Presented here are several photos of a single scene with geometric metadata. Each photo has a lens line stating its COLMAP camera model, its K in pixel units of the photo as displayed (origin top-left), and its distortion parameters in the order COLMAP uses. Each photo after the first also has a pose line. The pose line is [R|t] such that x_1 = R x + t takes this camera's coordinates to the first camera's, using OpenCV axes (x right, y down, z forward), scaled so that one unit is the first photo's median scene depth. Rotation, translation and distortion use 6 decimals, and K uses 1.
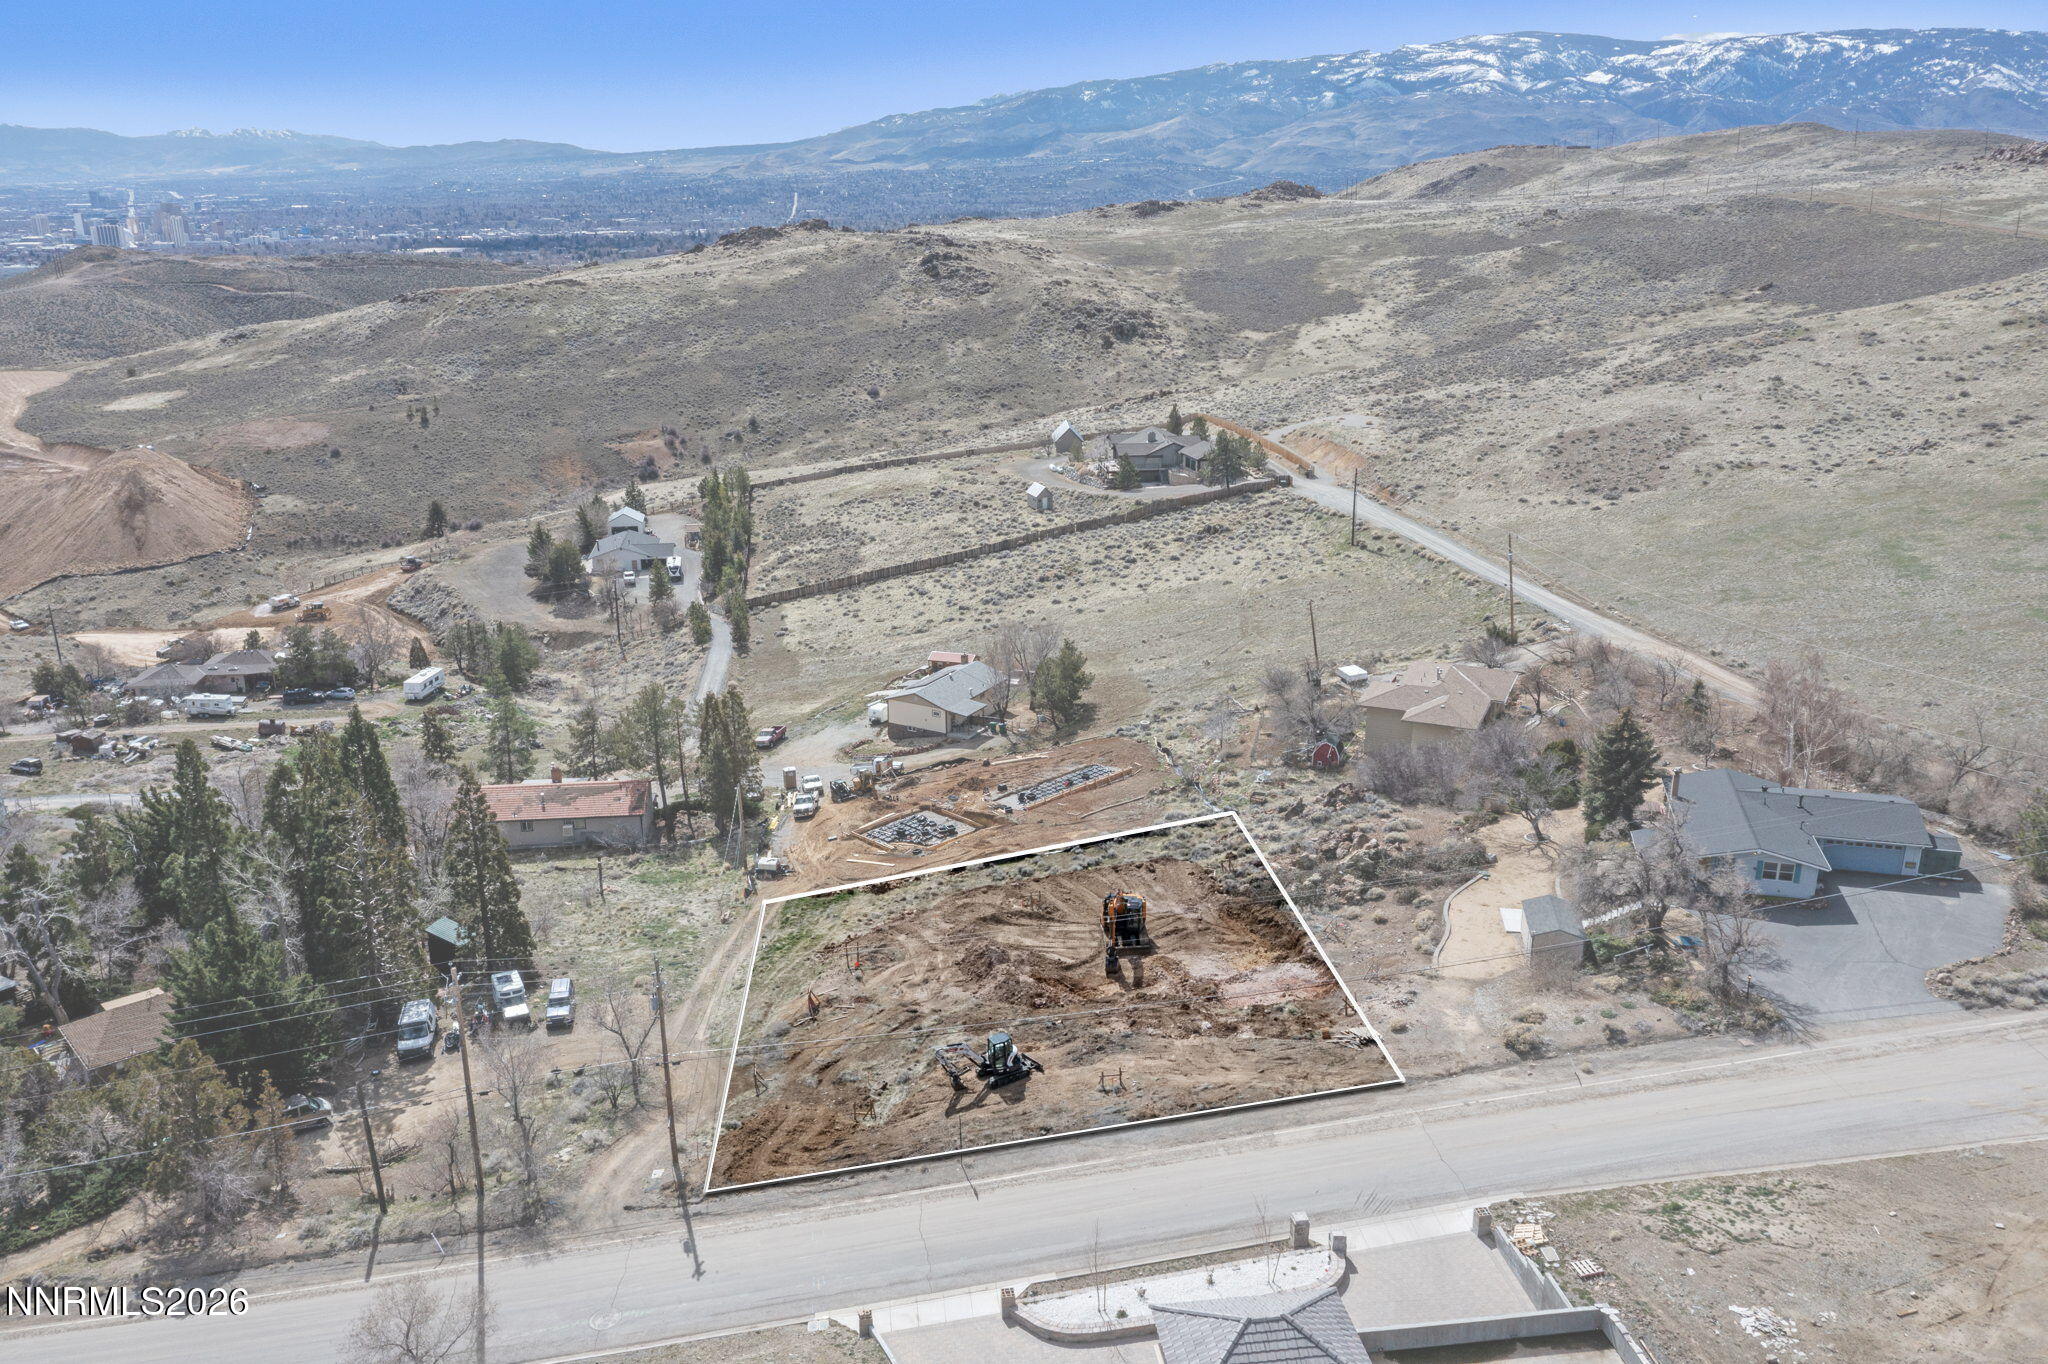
lens RADIAL K [[1603.8, 0, 1012.8], [0, 1603.8, 668.5], [0, 0, 1]] dist [-0.010256, 0.010332]
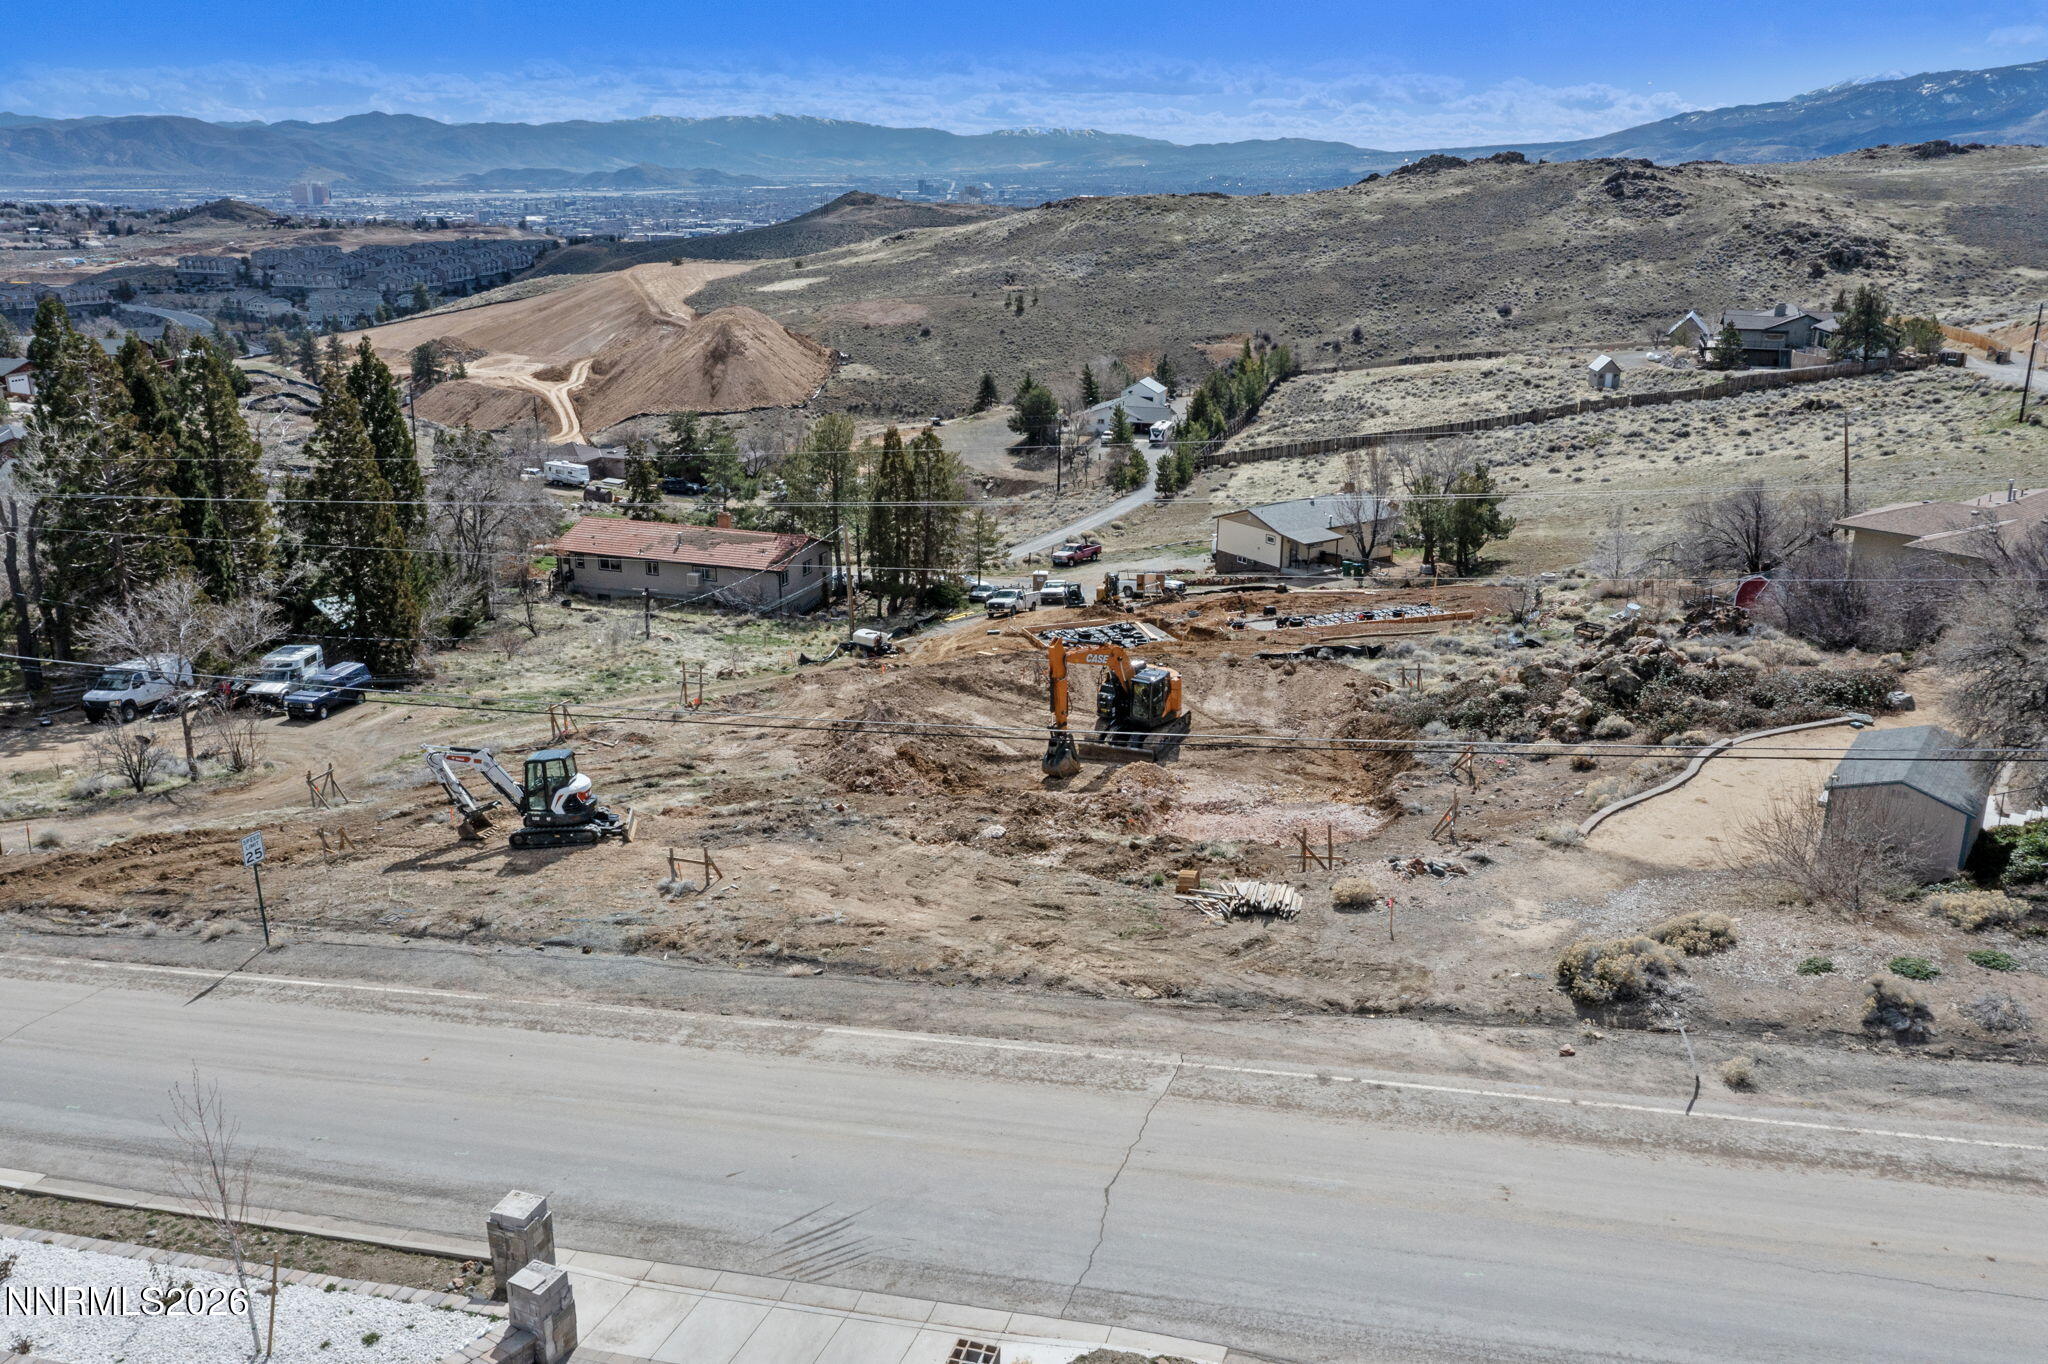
lens RADIAL K [[1603.8, 0, 1025.6], [0, 1603.8, 674.0], [0, 0, 1]] dist [-0.010256, 0.010332]
pose [[0.902995, 0.139456, -0.406388, 0.097706], [-0.137947, 0.989884, 0.033171, 0.049612], [0.406903, 0.026107, 0.913098, 0.177584]]
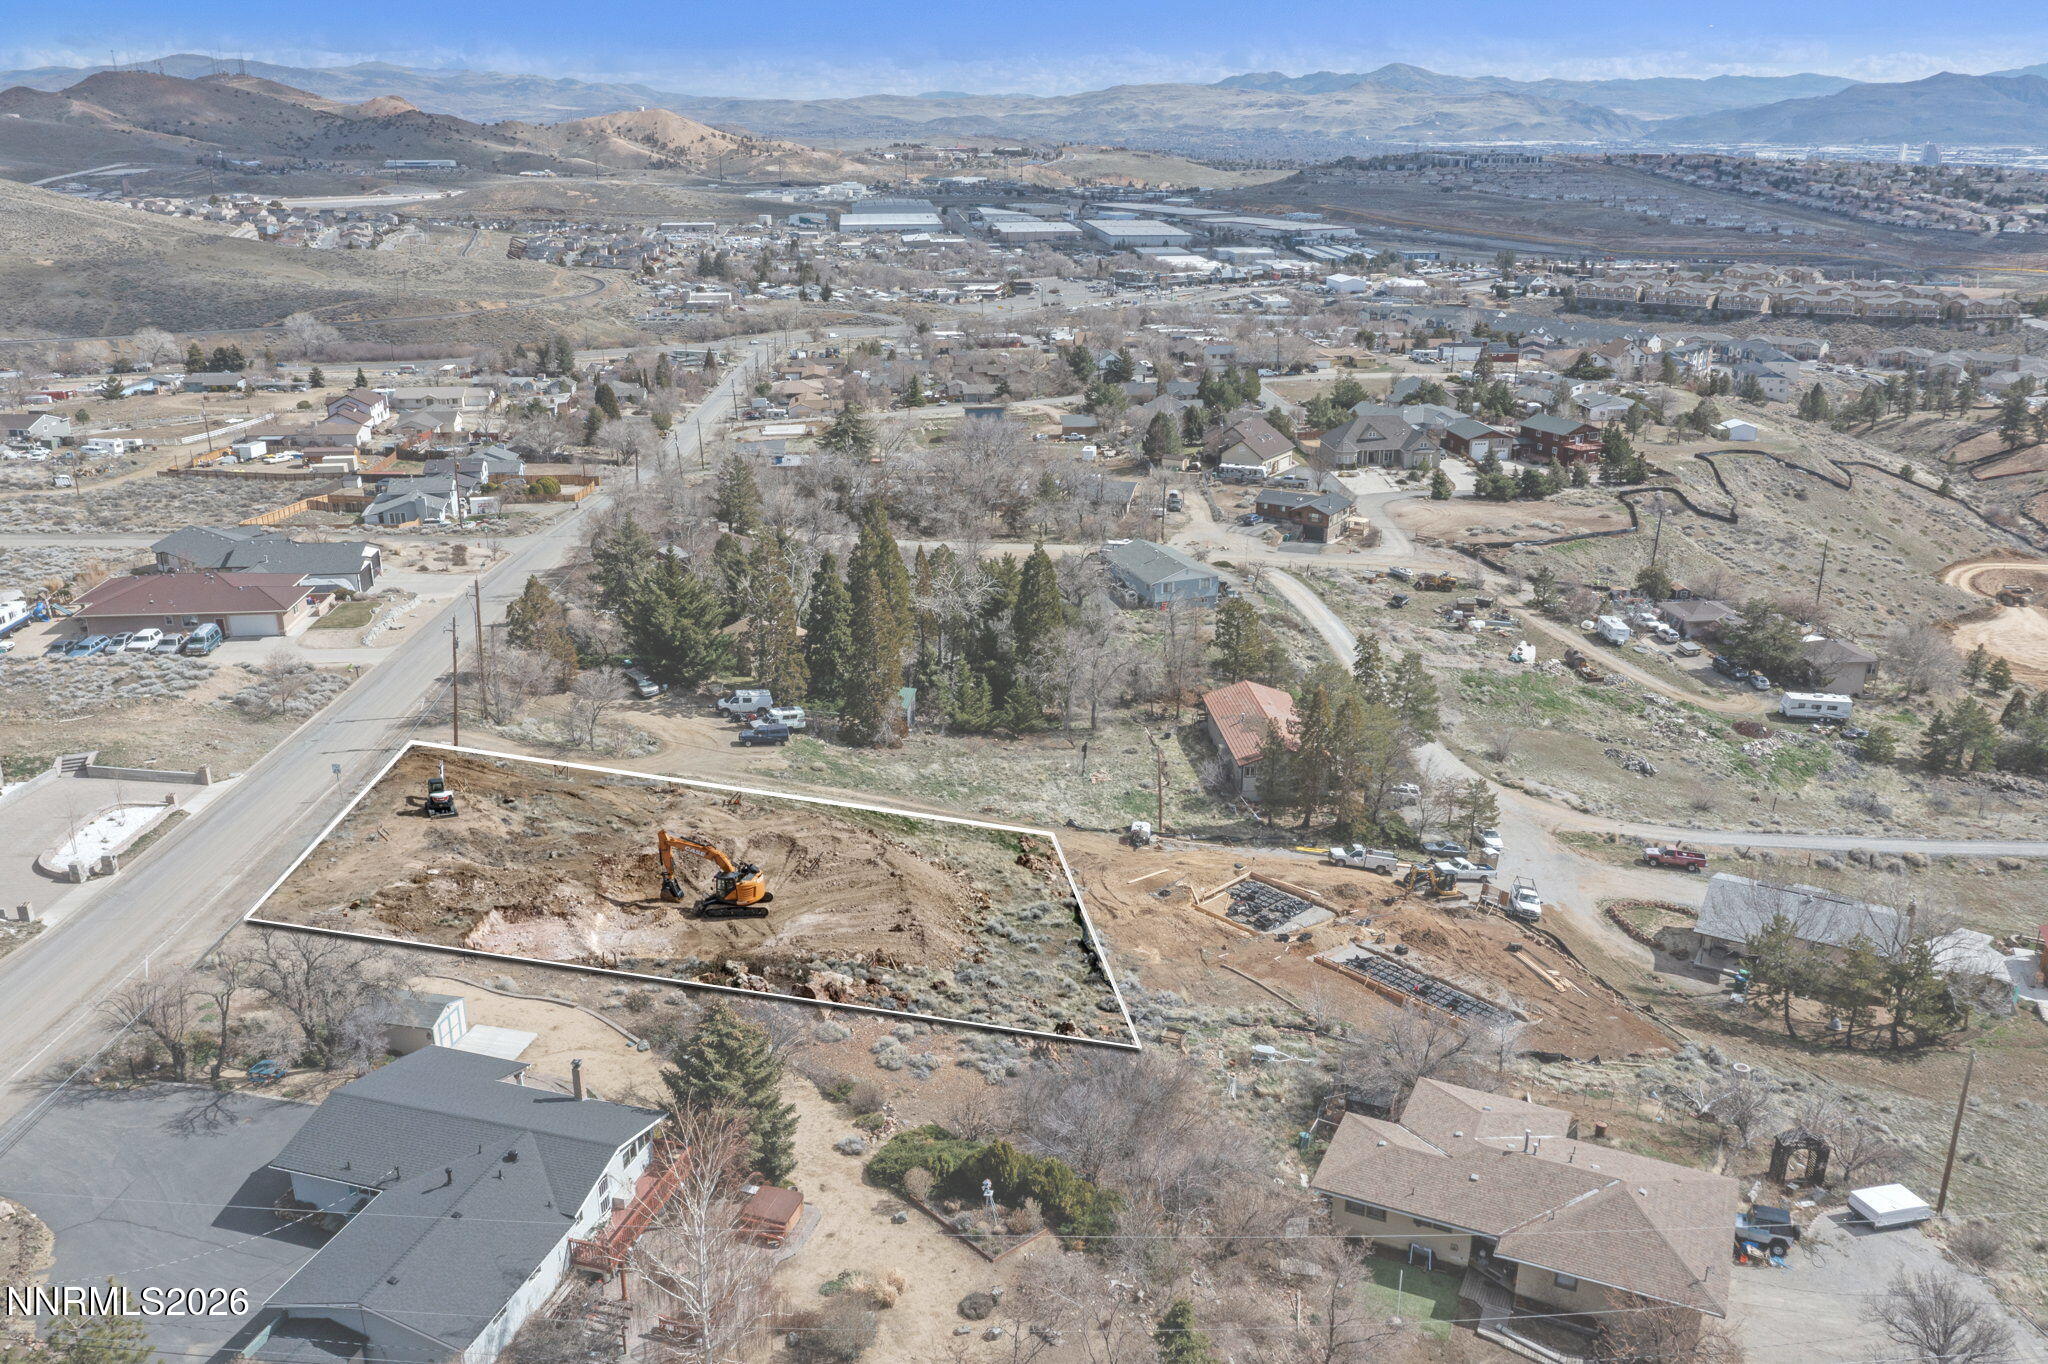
lens RADIAL K [[1603.8, 0, 1034.0], [0, 1603.8, 678.3], [0, 0, 1]] dist [-0.010256, 0.010332]
pose [[-0.032788, 0.332191, -0.942642, 0.357228], [-0.292165, 0.898767, 0.326891, -0.126586], [0.955806, 0.286125, 0.067585, 0.402764]]
